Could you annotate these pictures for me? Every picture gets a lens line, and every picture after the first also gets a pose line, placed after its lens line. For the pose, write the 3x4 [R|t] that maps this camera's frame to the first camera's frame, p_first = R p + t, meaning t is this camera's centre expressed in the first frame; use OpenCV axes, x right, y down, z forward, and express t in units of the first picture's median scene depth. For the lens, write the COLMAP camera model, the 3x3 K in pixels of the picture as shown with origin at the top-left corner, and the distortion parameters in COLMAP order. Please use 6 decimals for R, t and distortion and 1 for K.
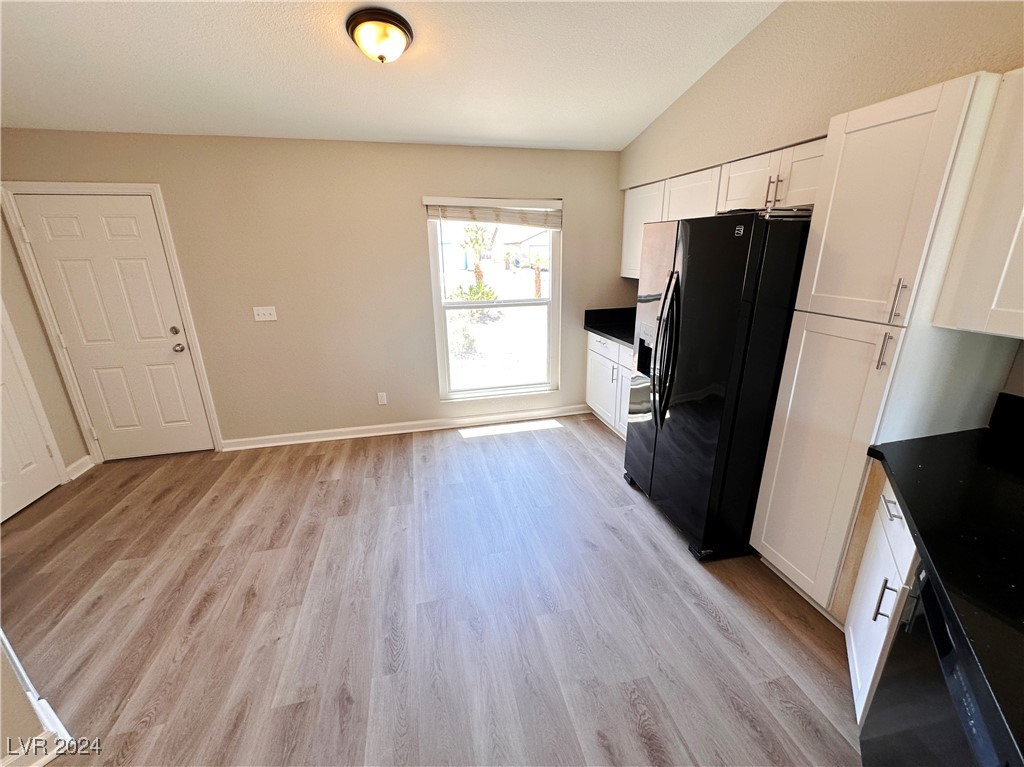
lens RADIAL K [[413.1, 0, 511.5], [0, 413.1, 382.3], [0, 0, 1]] dist [-0.001487, 0.000790]
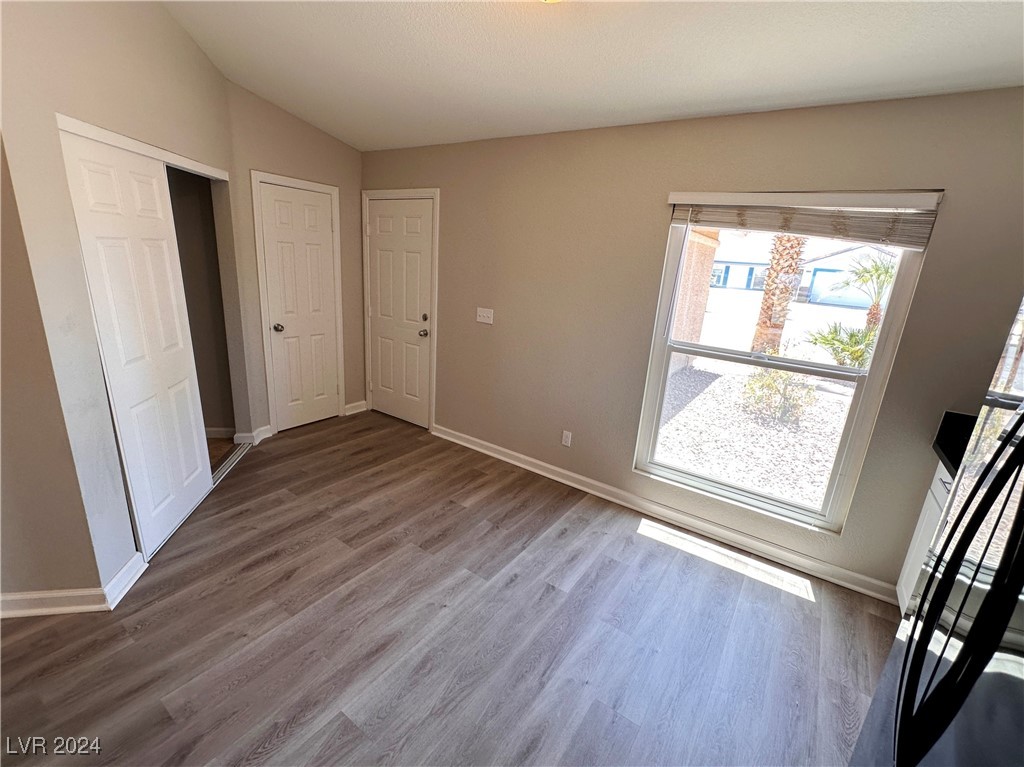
lens RADIAL K [[445.1, 0, 515.9], [0, 445.1, 385.5], [0, 0, 1]] dist [-0.001313, 0.000202]
pose [[0.671541, 0.263566, -0.692507, 0.232346], [-0.299227, 0.951465, 0.071957, -0.107972], [0.677861, 0.158895, 0.717814, 0.321493]]
